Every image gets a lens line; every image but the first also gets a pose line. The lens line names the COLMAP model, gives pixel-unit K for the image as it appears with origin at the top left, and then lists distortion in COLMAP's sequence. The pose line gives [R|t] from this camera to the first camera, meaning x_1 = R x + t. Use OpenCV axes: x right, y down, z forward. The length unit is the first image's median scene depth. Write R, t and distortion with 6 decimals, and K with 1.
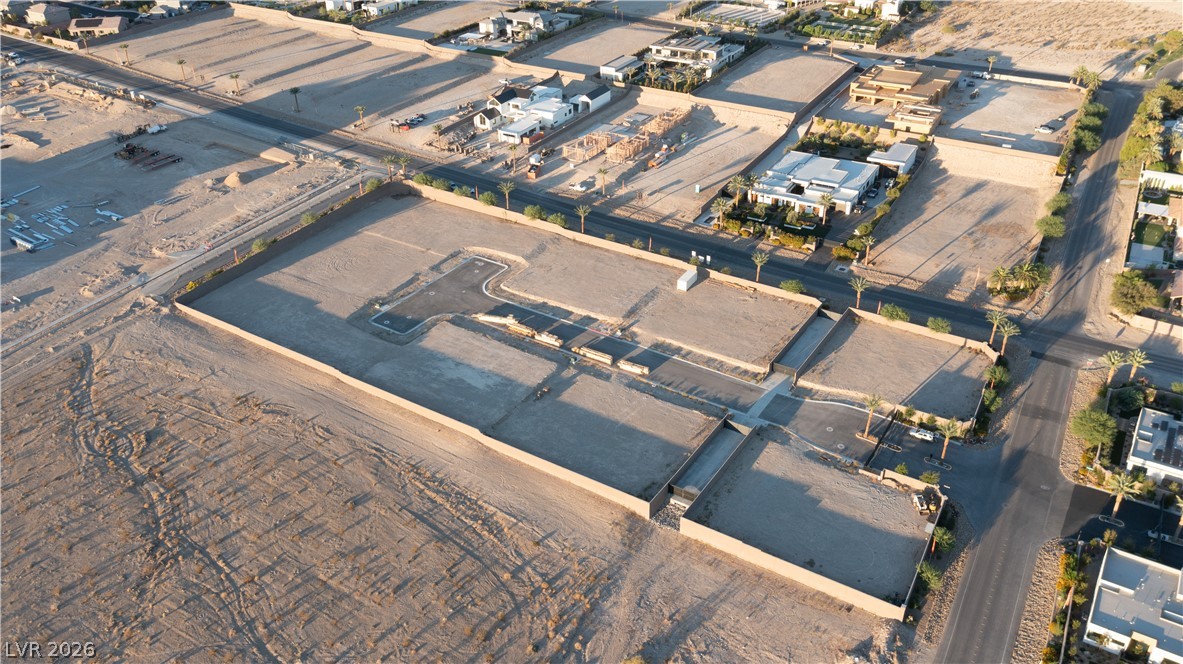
lens RADIAL K [[928.5, 0, 591.5], [0, 928.5, 332.0], [0, 0, 1]] dist [-0.011975, 0.000562]
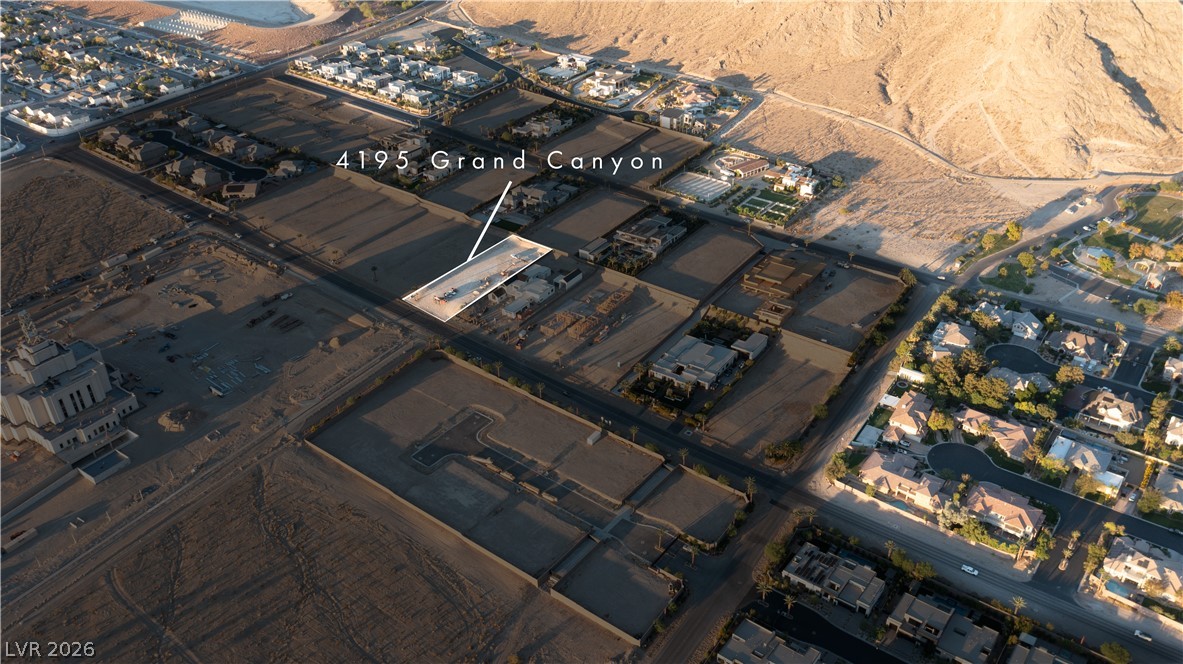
lens RADIAL K [[928.5, 0, 591.5], [0, 928.5, 332.0], [0, 0, 1]] dist [-0.011975, 0.000562]
pose [[0.996745, 0.042310, -0.068629, 0.214968], [-0.041240, 0.999006, 0.016933, -0.289171], [0.069277, -0.014048, 0.997499, -0.738415]]
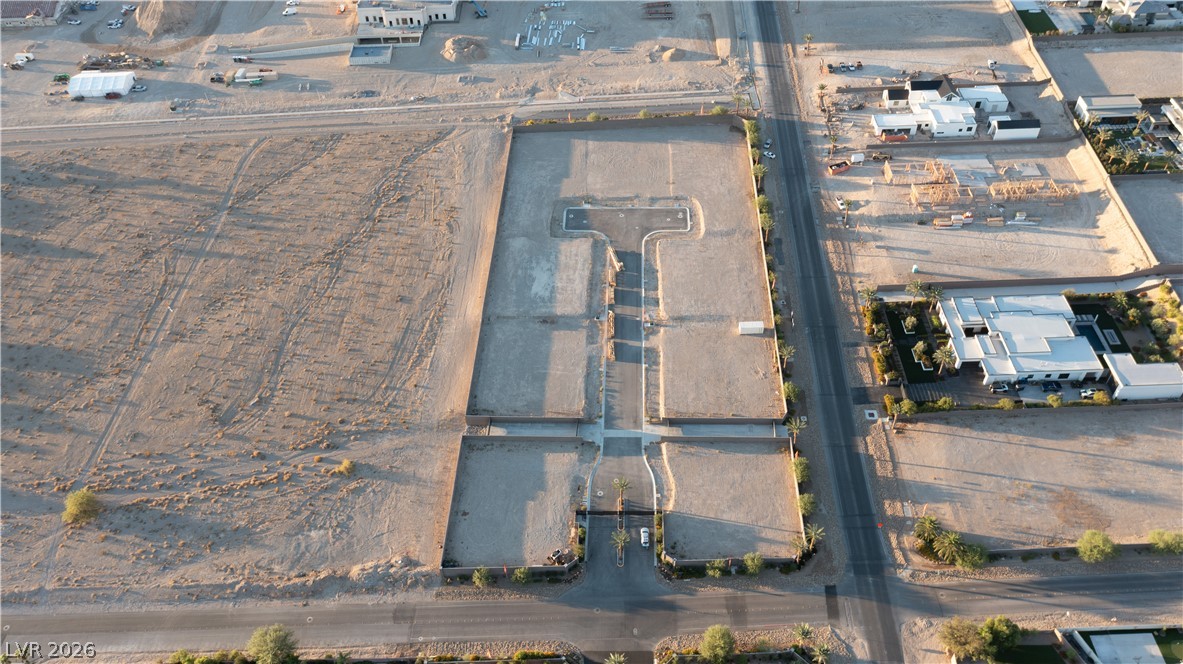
lens RADIAL K [[928.5, 0, 591.5], [0, 928.5, 332.0], [0, 0, 1]] dist [-0.011975, 0.000562]
pose [[0.508371, 0.613350, -0.604451, 0.709594], [-0.425100, 0.789178, 0.443269, -0.482403], [0.748898, 0.031608, 0.661931, 0.114555]]
